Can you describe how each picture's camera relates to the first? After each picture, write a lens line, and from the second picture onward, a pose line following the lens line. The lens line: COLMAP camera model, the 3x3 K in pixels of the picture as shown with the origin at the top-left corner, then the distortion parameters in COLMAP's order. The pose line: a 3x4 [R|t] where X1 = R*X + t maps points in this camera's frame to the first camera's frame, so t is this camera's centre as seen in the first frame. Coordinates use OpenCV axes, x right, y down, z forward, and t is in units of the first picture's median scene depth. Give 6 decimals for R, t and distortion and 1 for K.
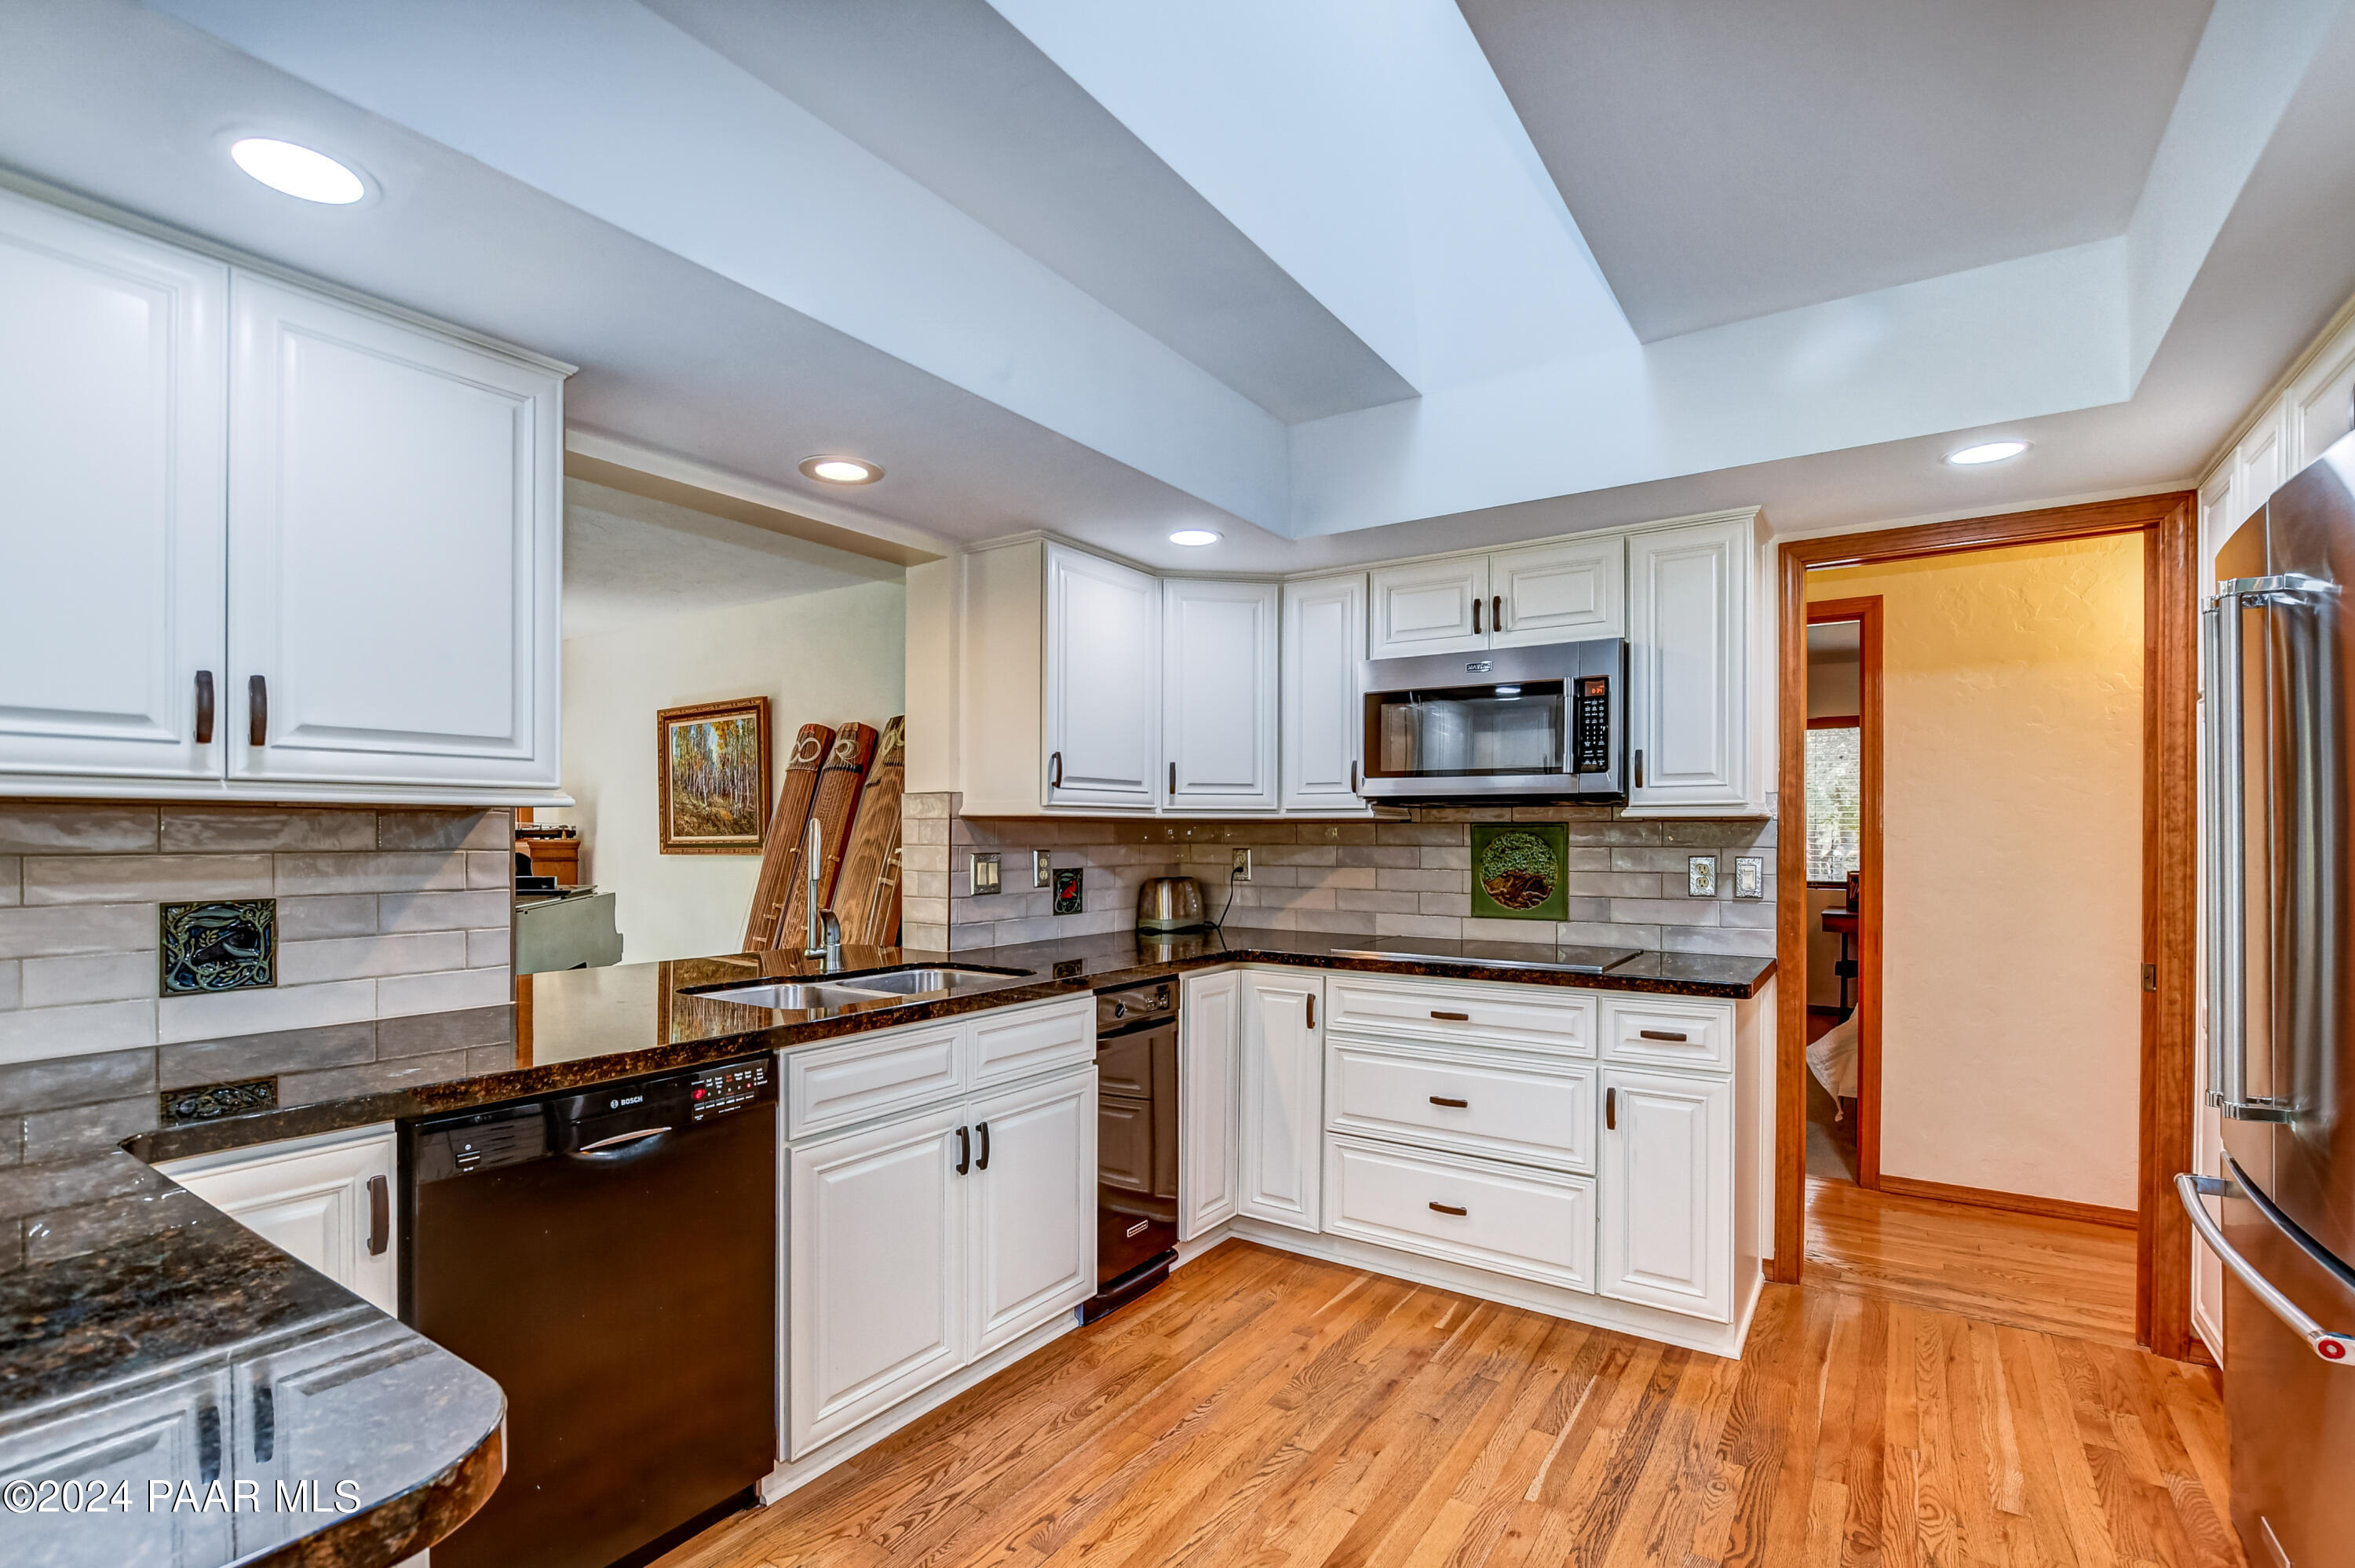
lens RADIAL K [[1098.6, 0, 1185.7], [0, 1098.6, 824.9], [0, 0, 1]] dist [-0.001449, -0.000455]
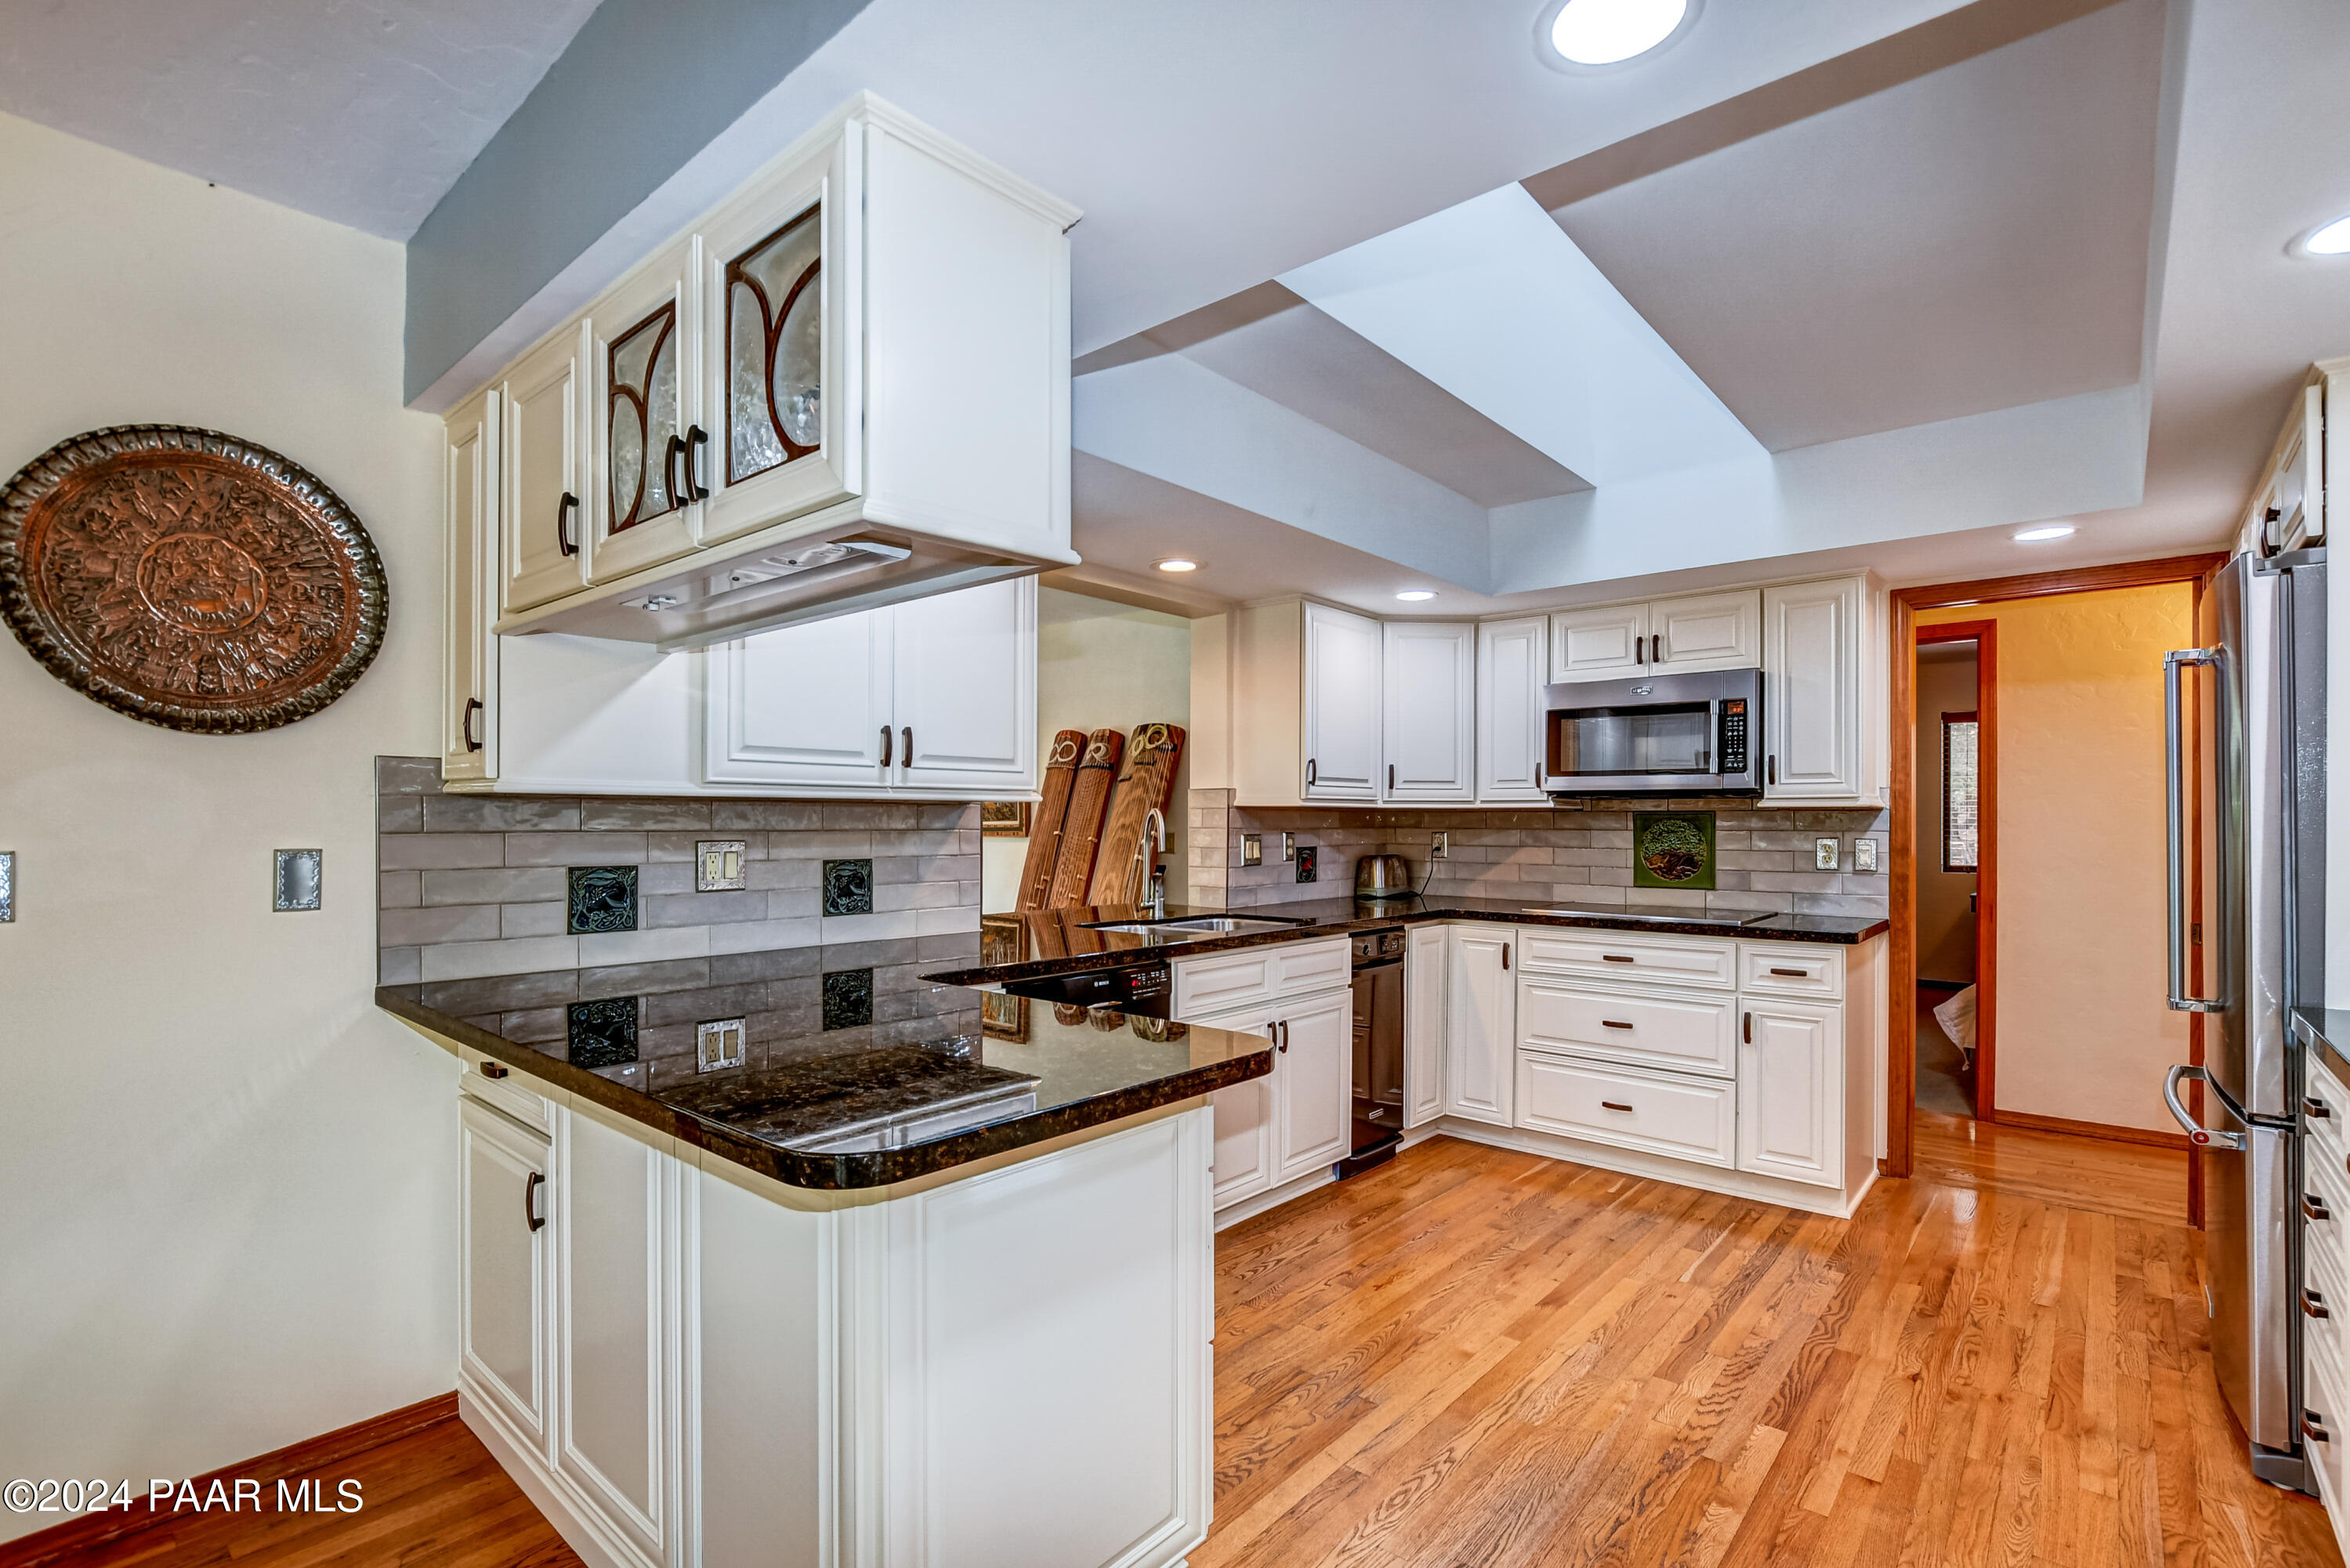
lens RADIAL K [[1080.3, 0, 1181.7], [0, 1080.3, 811.3], [0, 0, 1]] dist [-0.002383, -0.000140]
pose [[0.991355, -0.000053, -0.131205, -0.104026], [-0.000014, 1.000000, -0.000507, -0.001553], [0.131205, 0.000505, 0.991355, -0.334964]]
